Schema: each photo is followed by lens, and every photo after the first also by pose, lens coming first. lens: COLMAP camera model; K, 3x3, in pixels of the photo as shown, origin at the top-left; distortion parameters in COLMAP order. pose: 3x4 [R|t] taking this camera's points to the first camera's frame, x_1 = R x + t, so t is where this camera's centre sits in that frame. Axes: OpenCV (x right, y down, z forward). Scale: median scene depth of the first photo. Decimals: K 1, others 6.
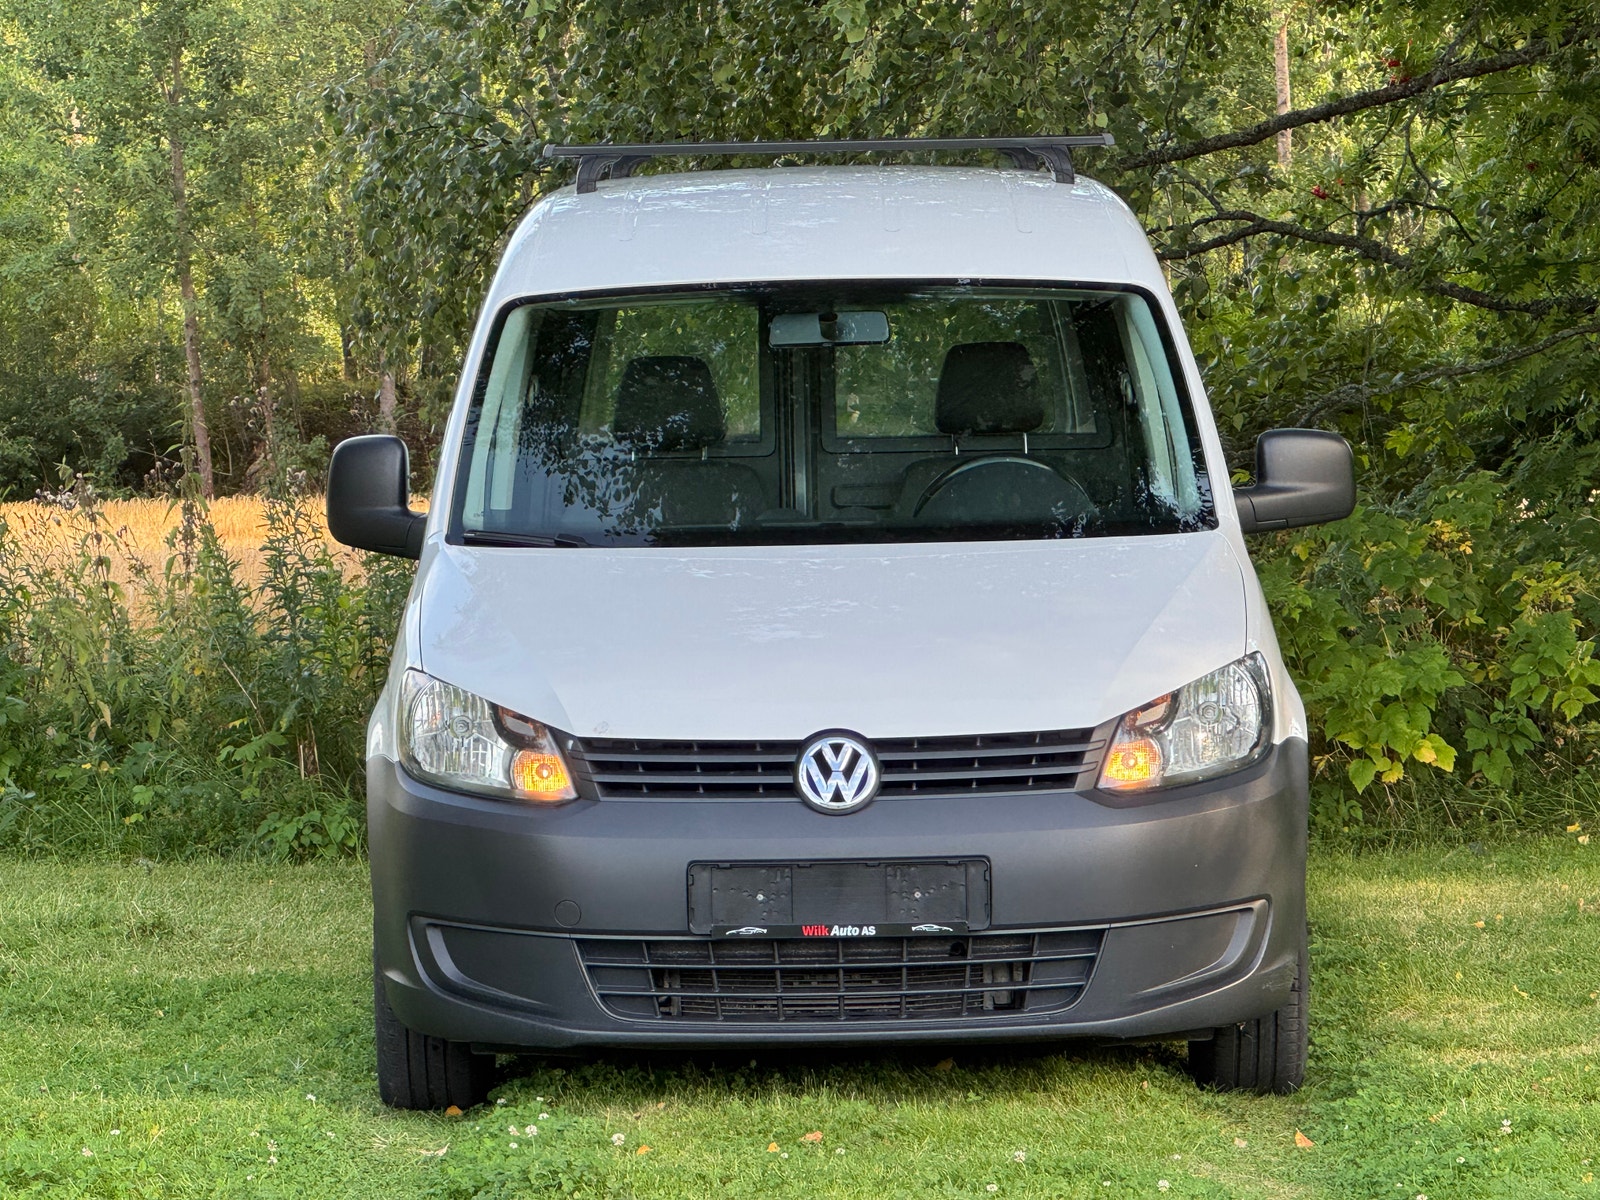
lens RADIAL K [[6309.2, 0, 800.0], [0, 6309.2, 600.0], [0, 0, 1]] dist [-0.045848, 4.658972]
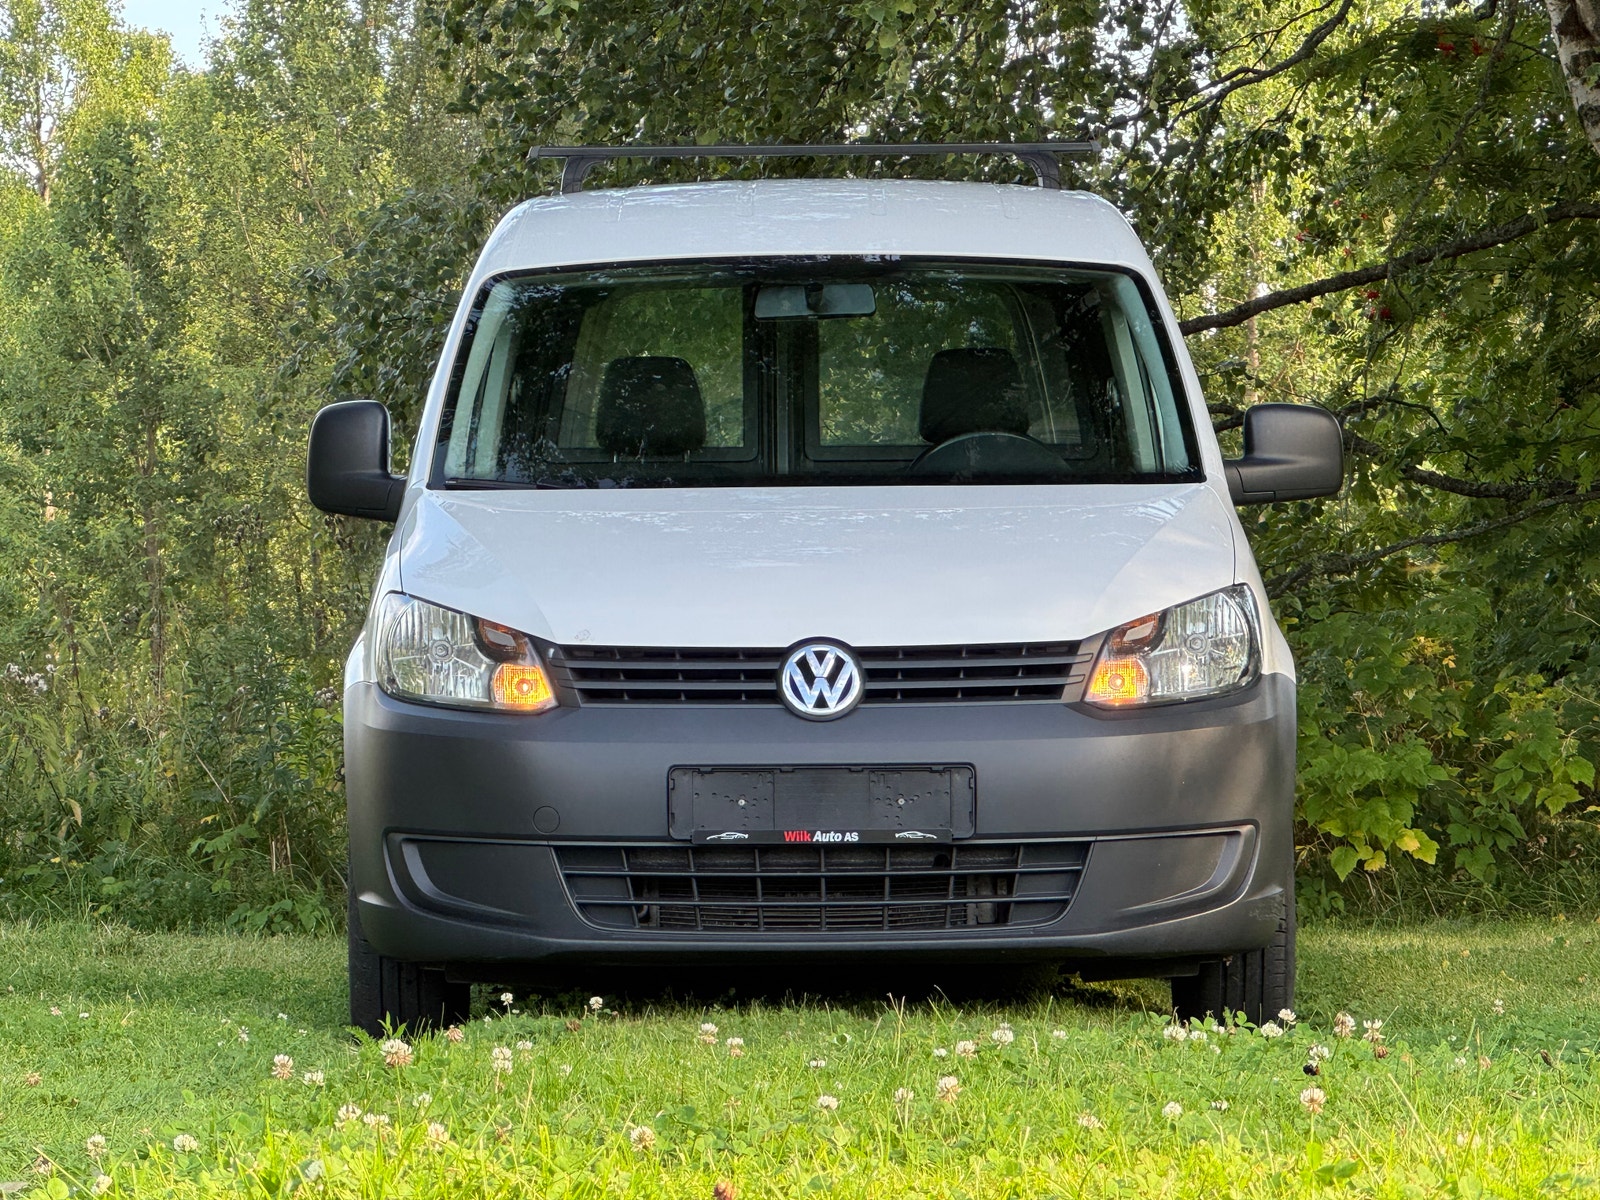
lens RADIAL K [[6309.2, 0, 800.0], [0, 6309.2, 600.0], [0, 0, 1]] dist [-0.045848, 4.658972]
pose [[0.999936, 0.010274, 0.004800, -0.001768], [-0.009903, 0.997371, -0.071785, 0.066948], [-0.005525, 0.071733, 0.997409, 0.010482]]
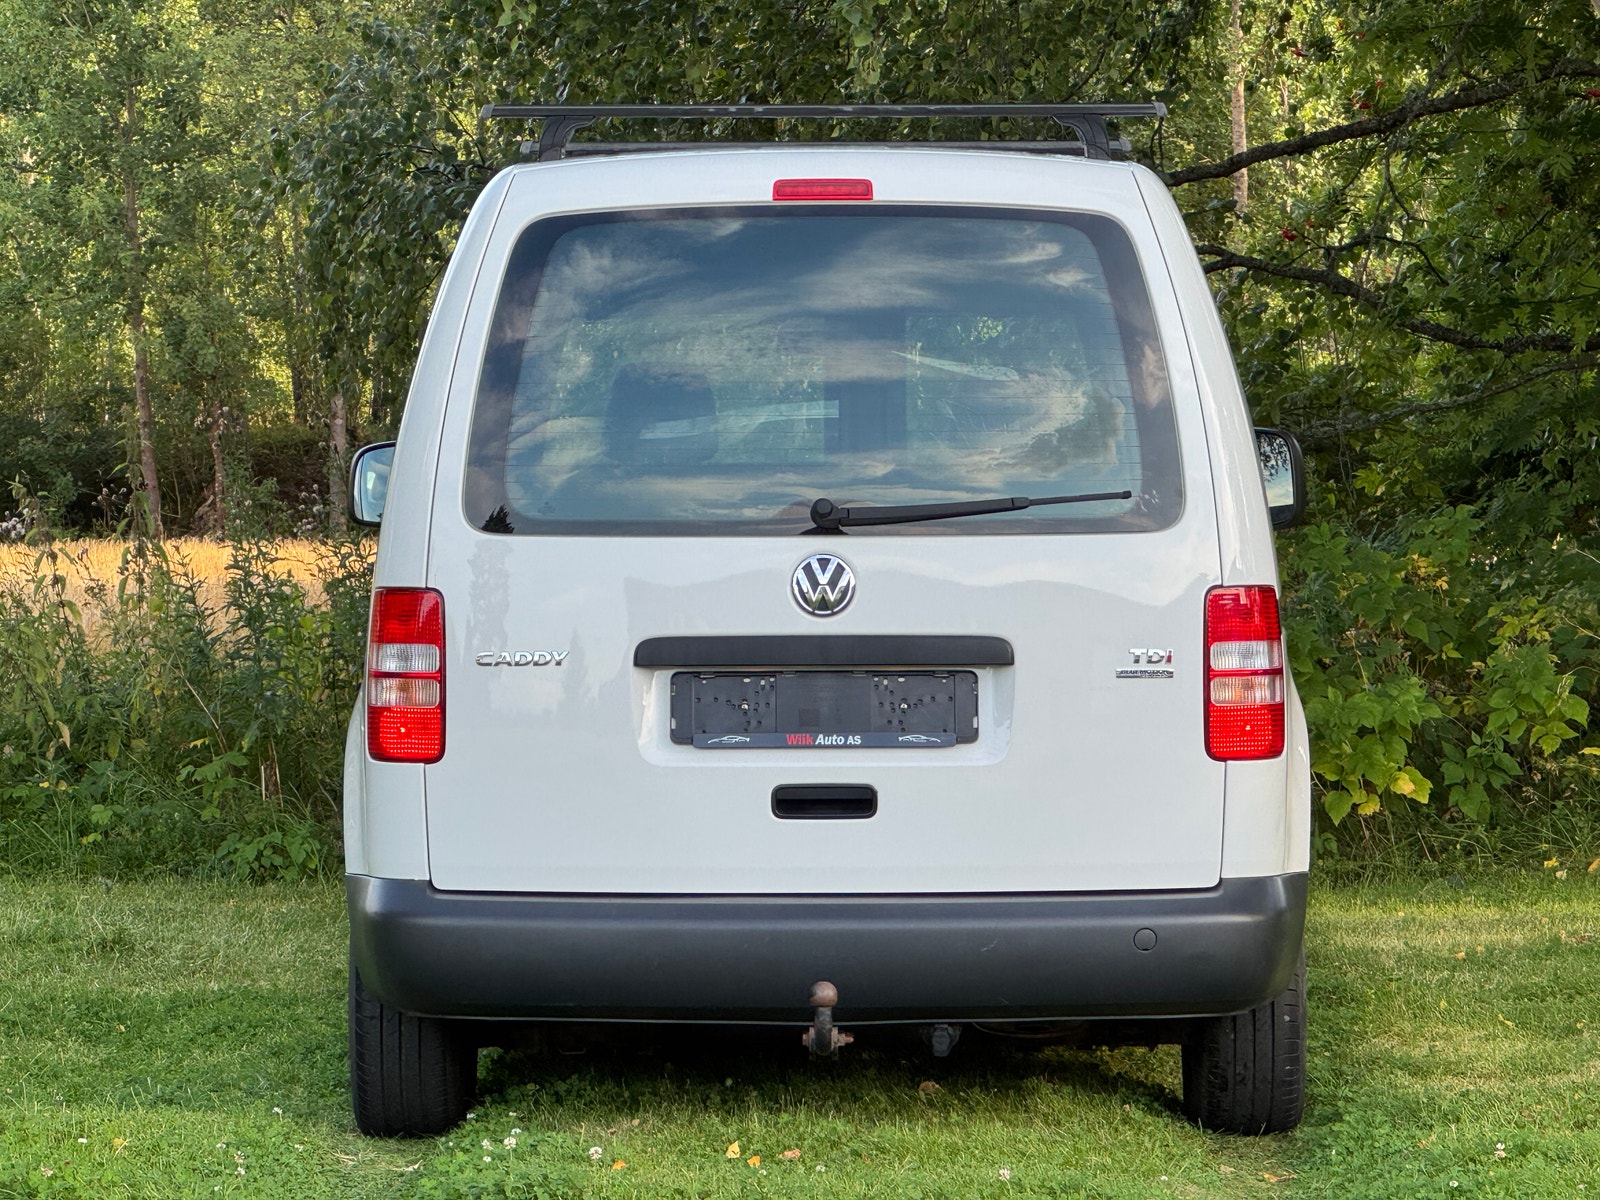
lens RADIAL K [[6309.2, 0, 800.0], [0, 6309.2, 600.0], [0, 0, 1]] dist [-0.045848, 4.658972]
pose [[0.999892, 0.011814, 0.008741, -0.004697], [-0.011737, 0.999892, -0.008845, 0.005766], [-0.008844, 0.008742, 0.999923, 0.014508]]
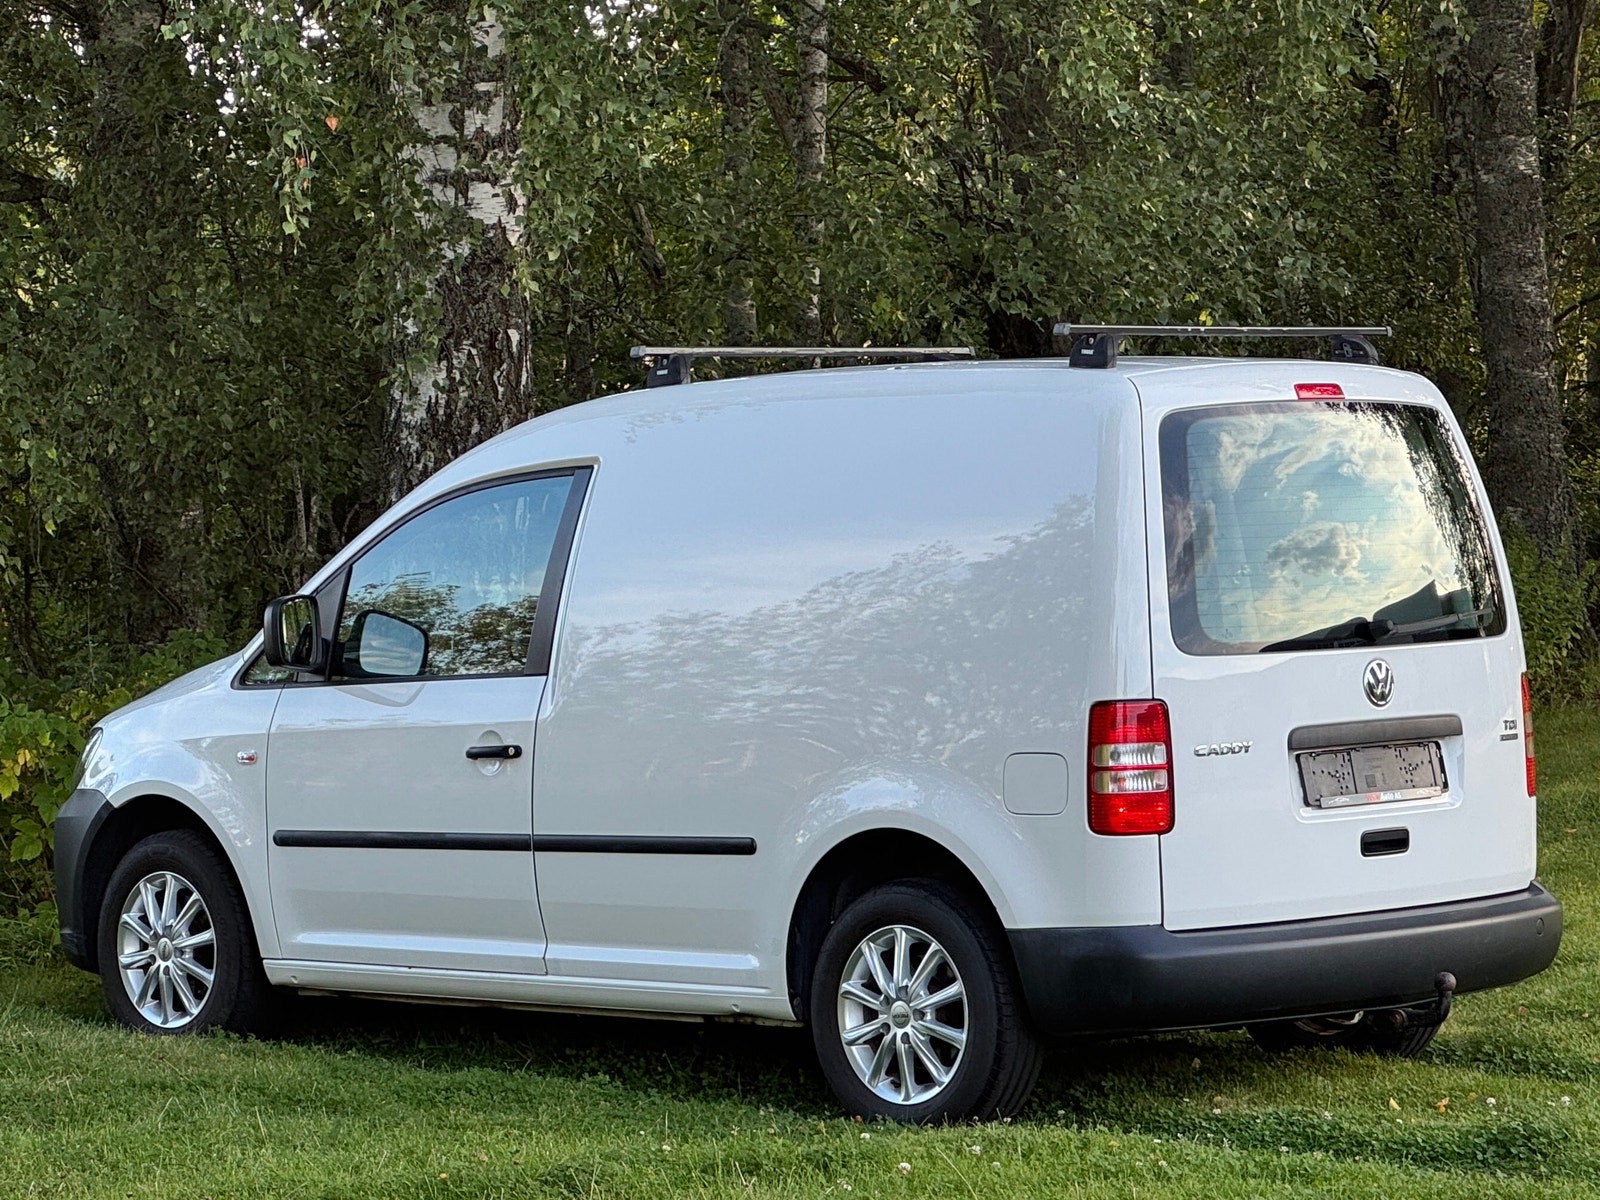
lens RADIAL K [[6320.7, 0, 800.0], [0, 6320.7, 600.0], [0, 0, 1]] dist [-0.116553, 9.176312]
pose [[0.676744, -0.022220, 0.735883, -0.813327], [0.042525, 0.999055, -0.008942, -0.010974], [-0.734989, 0.037345, 0.677049, 0.145106]]
